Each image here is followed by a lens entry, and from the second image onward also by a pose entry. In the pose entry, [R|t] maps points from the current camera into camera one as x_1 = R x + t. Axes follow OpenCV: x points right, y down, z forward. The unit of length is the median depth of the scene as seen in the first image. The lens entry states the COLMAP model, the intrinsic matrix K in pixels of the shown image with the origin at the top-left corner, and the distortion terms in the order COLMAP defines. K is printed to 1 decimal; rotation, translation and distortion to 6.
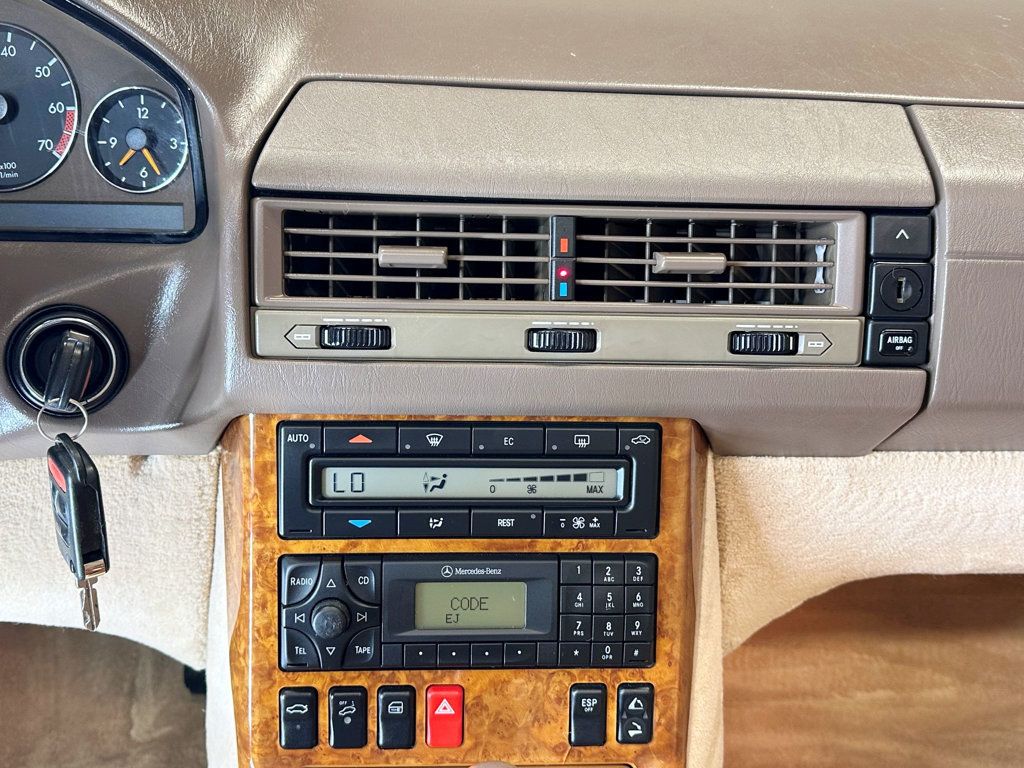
lens RADIAL K [[981.7, 0, 511.7], [0, 981.7, 379.6], [0, 0, 1]] dist [0.153039, -0.306987]
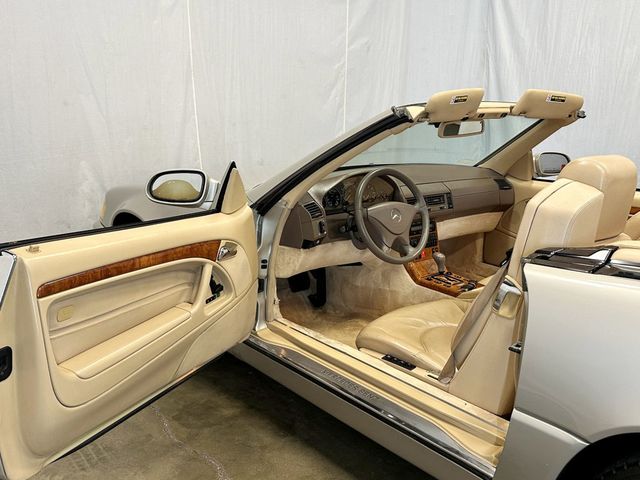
lens RADIAL K [[613.6, 0, 319.8], [0, 613.6, 237.3], [0, 0, 1]] dist [0.153039, -0.306987]
pose [[0.788279, -0.154423, 0.595625, -4.200057], [0.221338, 0.974363, -0.040315, 0.216731], [-0.574130, 0.163614, 0.802250, -3.019404]]
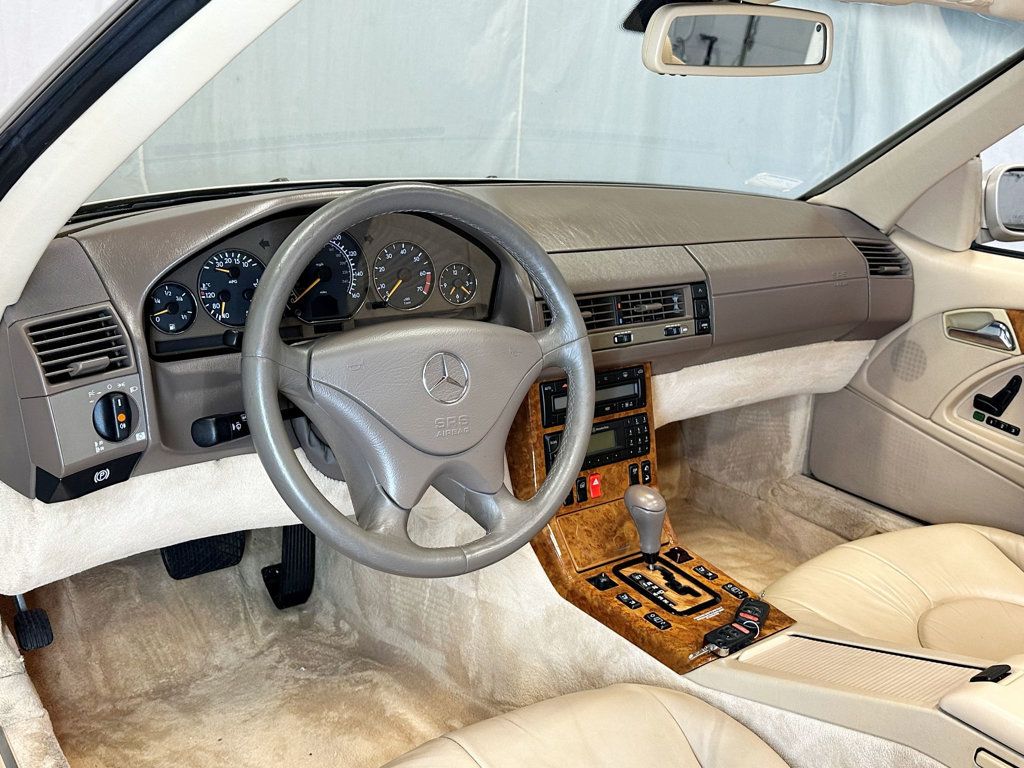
lens RADIAL K [[981.7, 0, 511.7], [0, 981.7, 379.6], [0, 0, 1]] dist [0.153039, -0.306987]
pose [[0.824584, -0.149847, 0.545533, -1.700642], [0.169279, 0.985457, 0.014817, -0.019025], [-0.539819, 0.080129, 0.837958, -1.144493]]
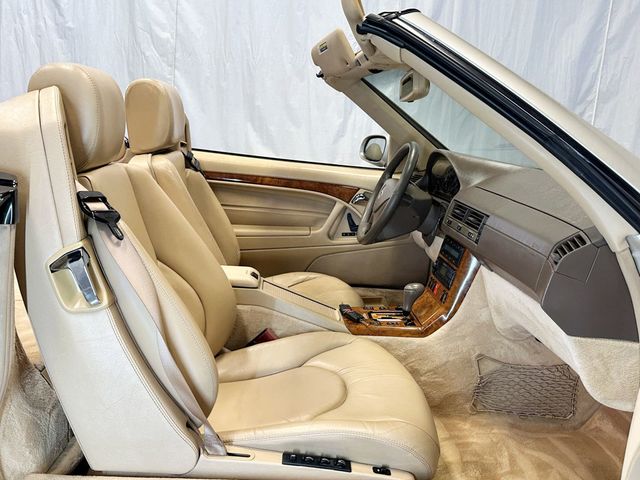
lens RADIAL K [[613.6, 0, 319.8], [0, 613.6, 237.3], [0, 0, 1]] dist [0.153039, -0.306987]
pose [[0.012932, 0.153628, -0.988044, 3.552368], [-0.429971, 0.892961, 0.133216, -0.119659], [0.902750, 0.423108, 0.077603, -0.018444]]
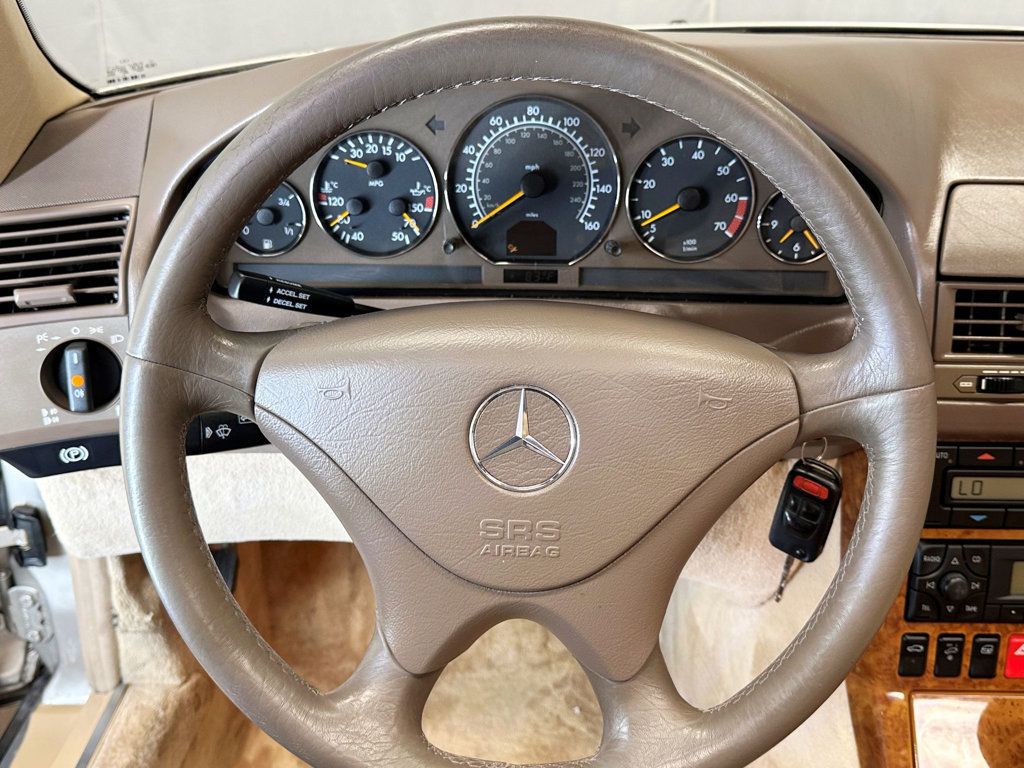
lens RADIAL K [[1002.7, 0, 520.3], [0, 1002.7, 394.5], [0, 0, 1]] dist [0.164676, -0.342498]
pose [[0.997234, 0.011906, -0.073368, -0.666417], [-0.004204, 0.994541, 0.104259, -0.160811], [0.074209, -0.103662, 0.991840, -0.395641]]
